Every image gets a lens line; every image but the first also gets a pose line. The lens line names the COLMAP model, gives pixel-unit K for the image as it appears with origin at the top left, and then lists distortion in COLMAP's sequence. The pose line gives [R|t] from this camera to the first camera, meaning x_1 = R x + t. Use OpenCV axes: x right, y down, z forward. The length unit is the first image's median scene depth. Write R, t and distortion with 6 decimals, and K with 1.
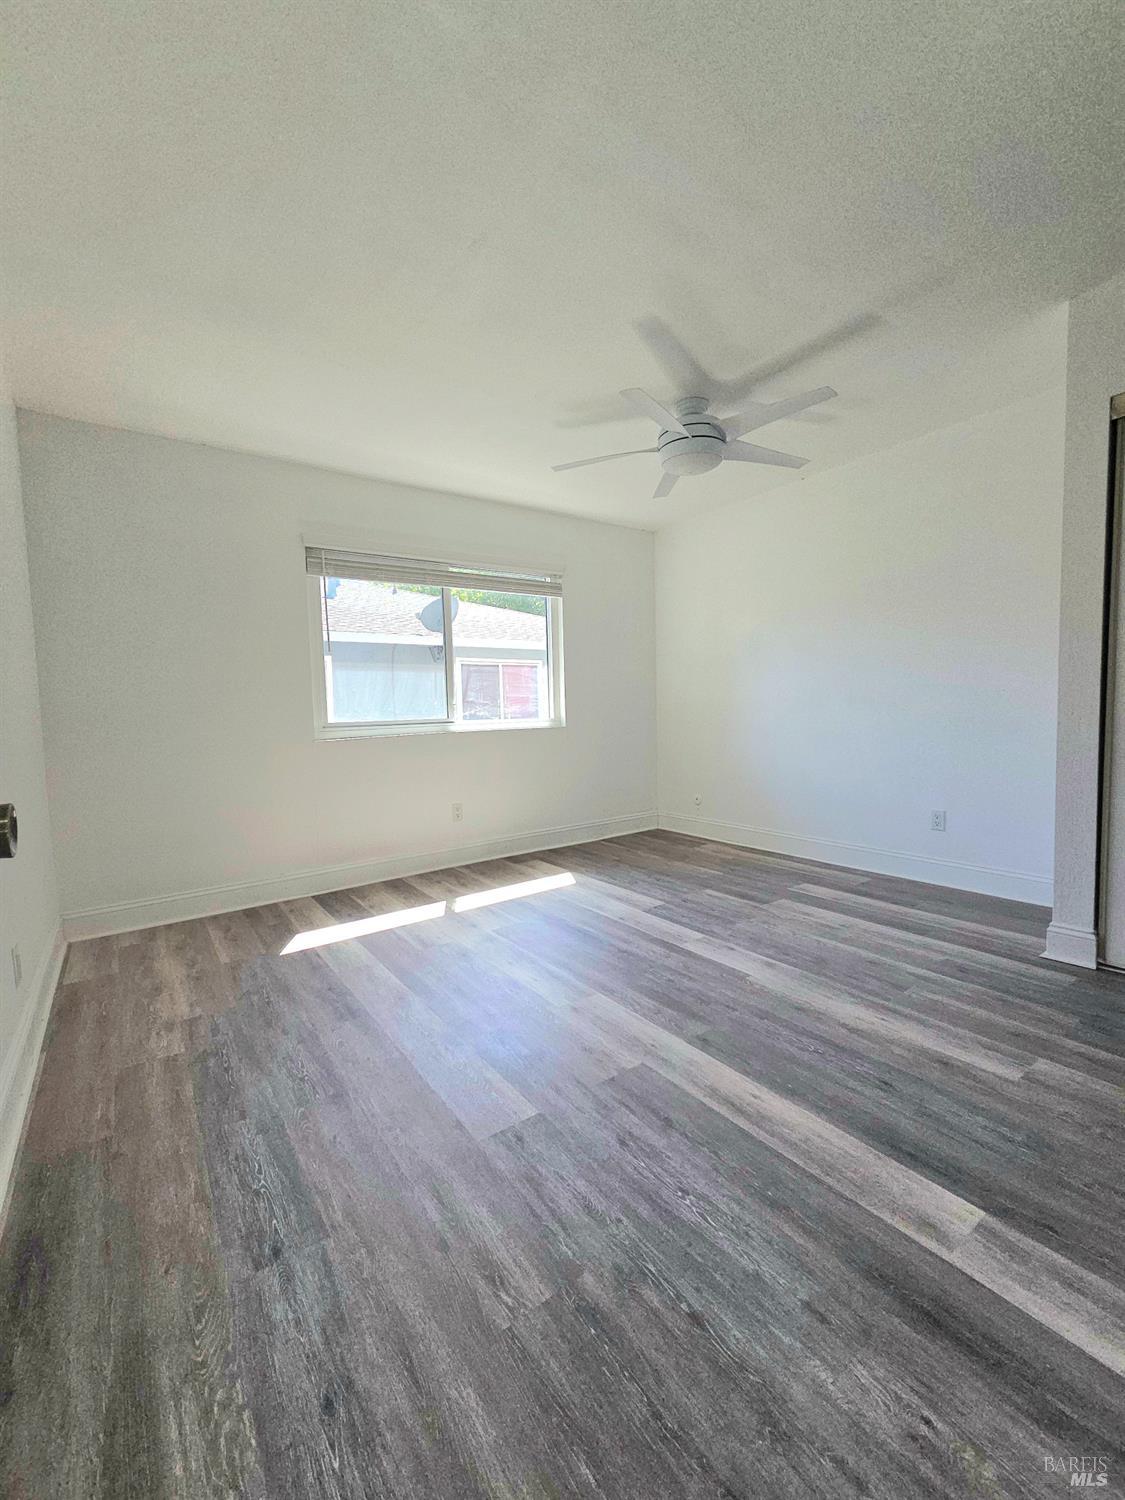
lens RADIAL K [[612.0, 0, 556.8], [0, 612.0, 748.2], [0, 0, 1]] dist [-0.001294, -0.000321]
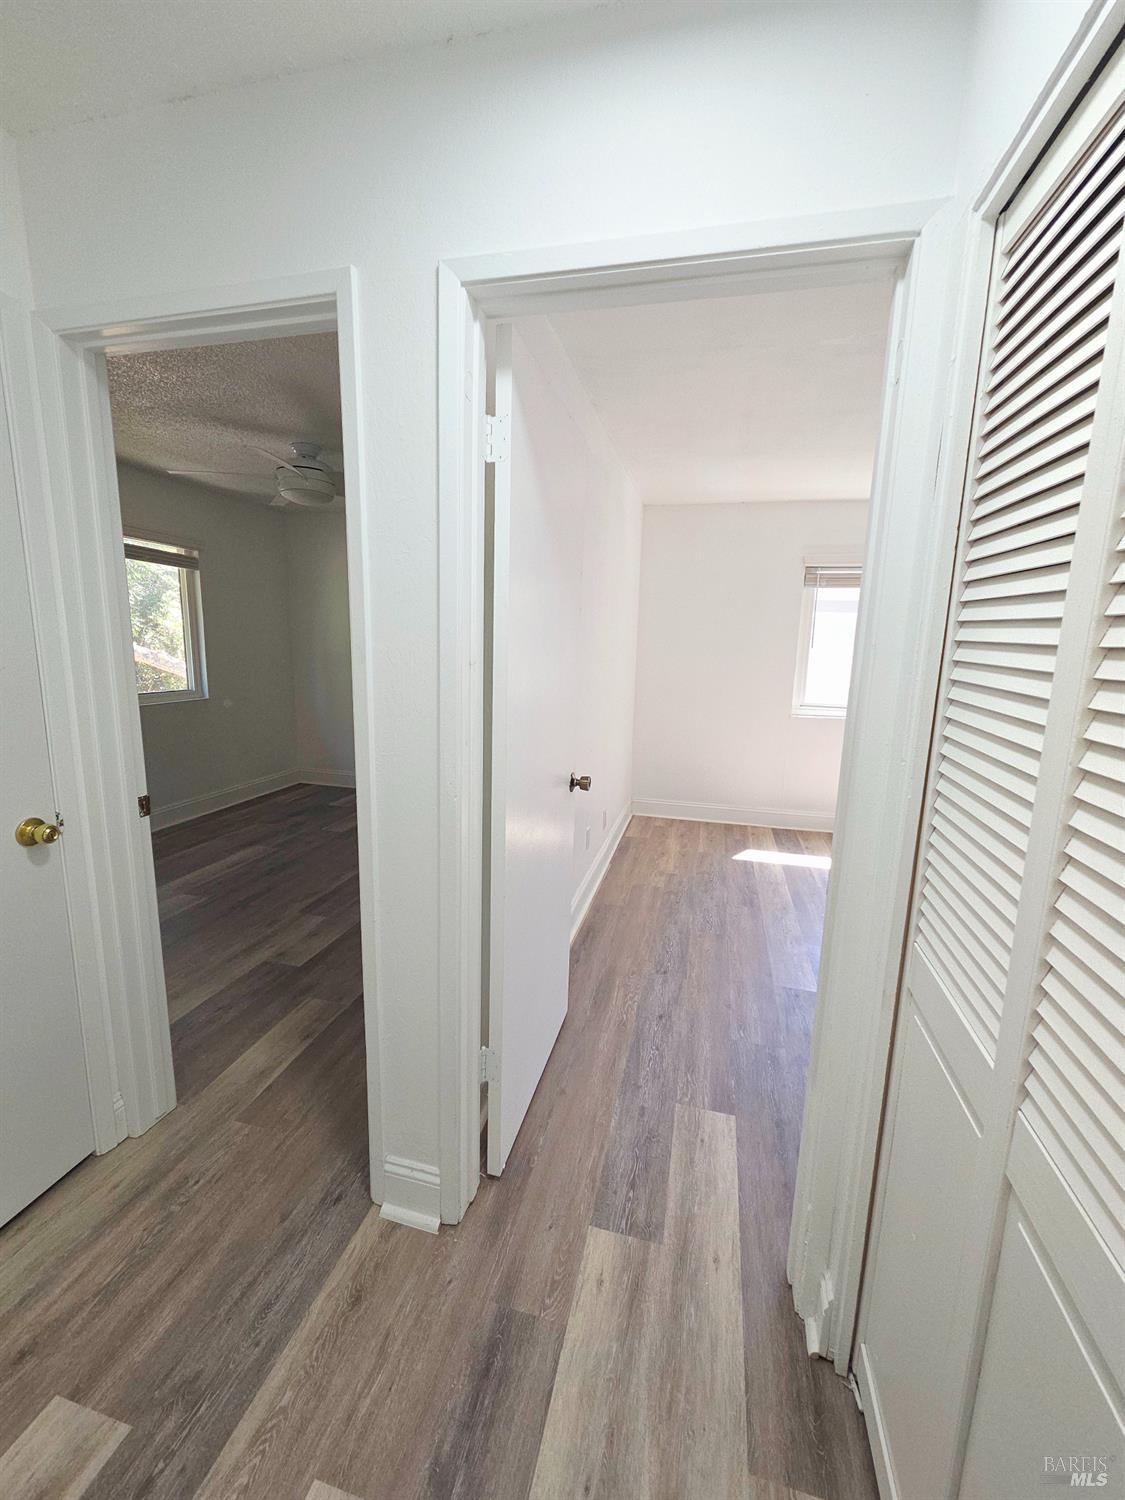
lens RADIAL K [[612.0, 0, 556.8], [0, 612.0, 748.2], [0, 0, 1]] dist [-0.001294, -0.000321]
pose [[0.645686, 0.180791, -0.741892, 0.400274], [-0.094213, 0.983006, 0.157552, -0.152879], [0.757769, -0.031833, 0.651746, -0.371365]]
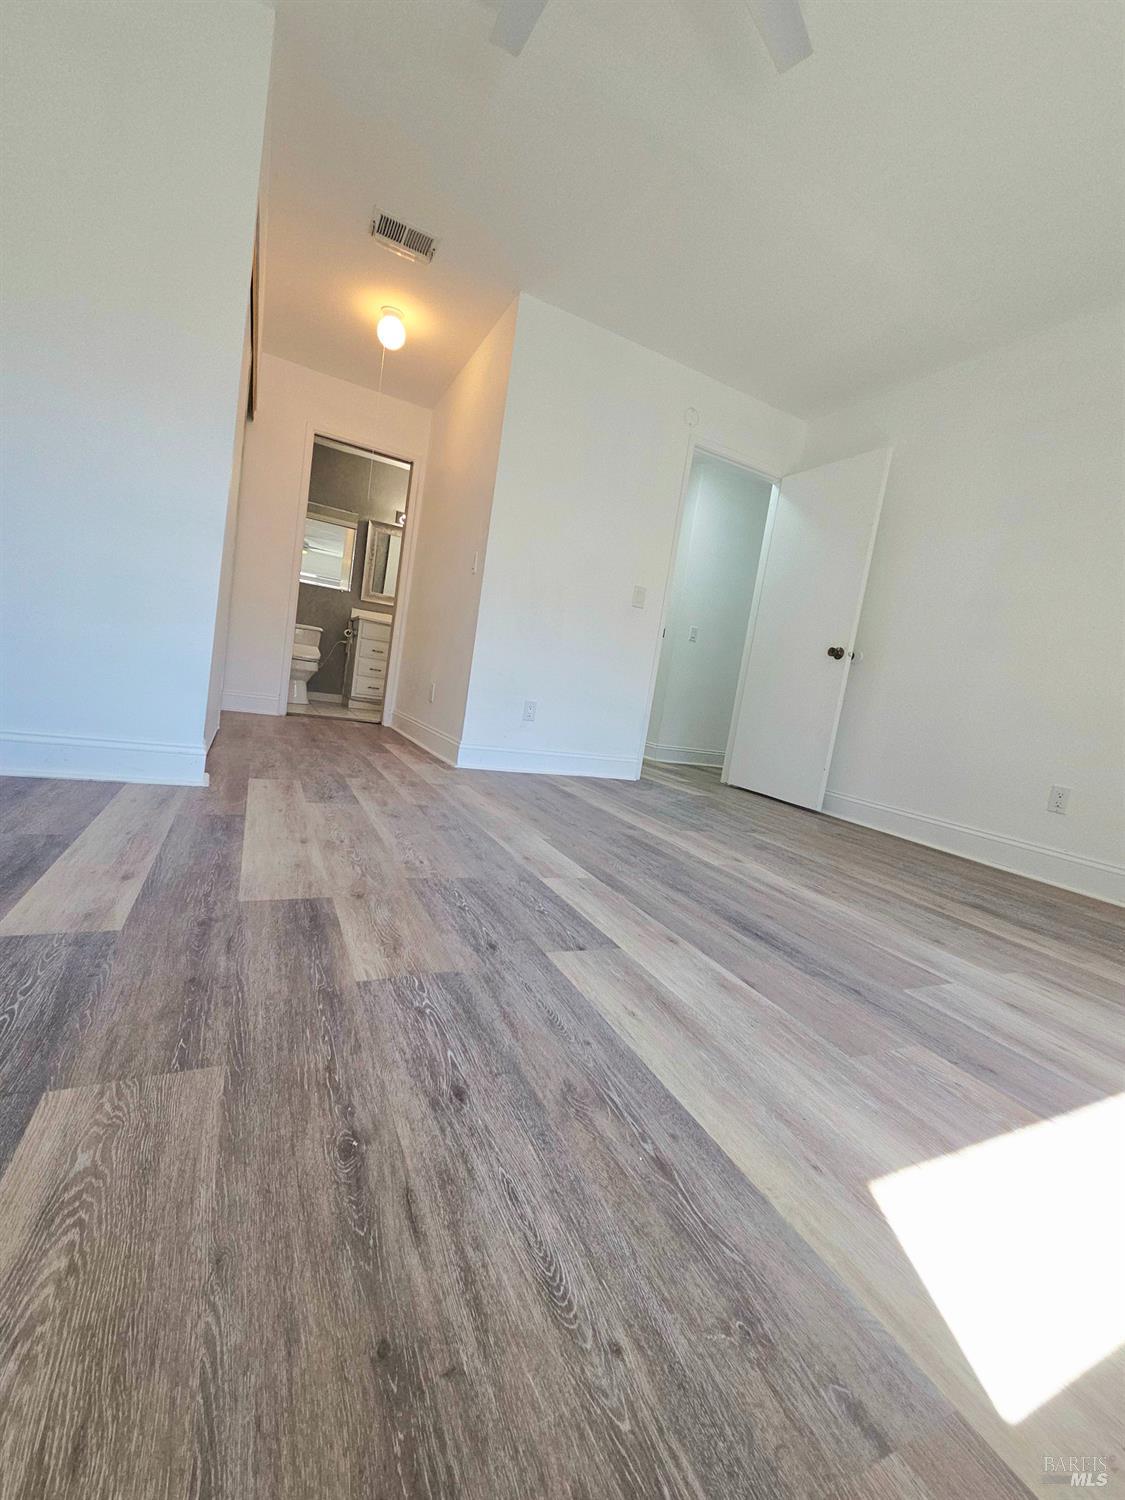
lens RADIAL K [[612.0, 0, 556.8], [0, 612.0, 748.2], [0, 0, 1]] dist [-0.001294, -0.000321]
pose [[-0.980574, -0.128047, 0.148588, 0.176240], [-0.103784, 0.981497, 0.160914, 0.093820], [-0.166443, 0.142367, -0.975719, 1.790066]]
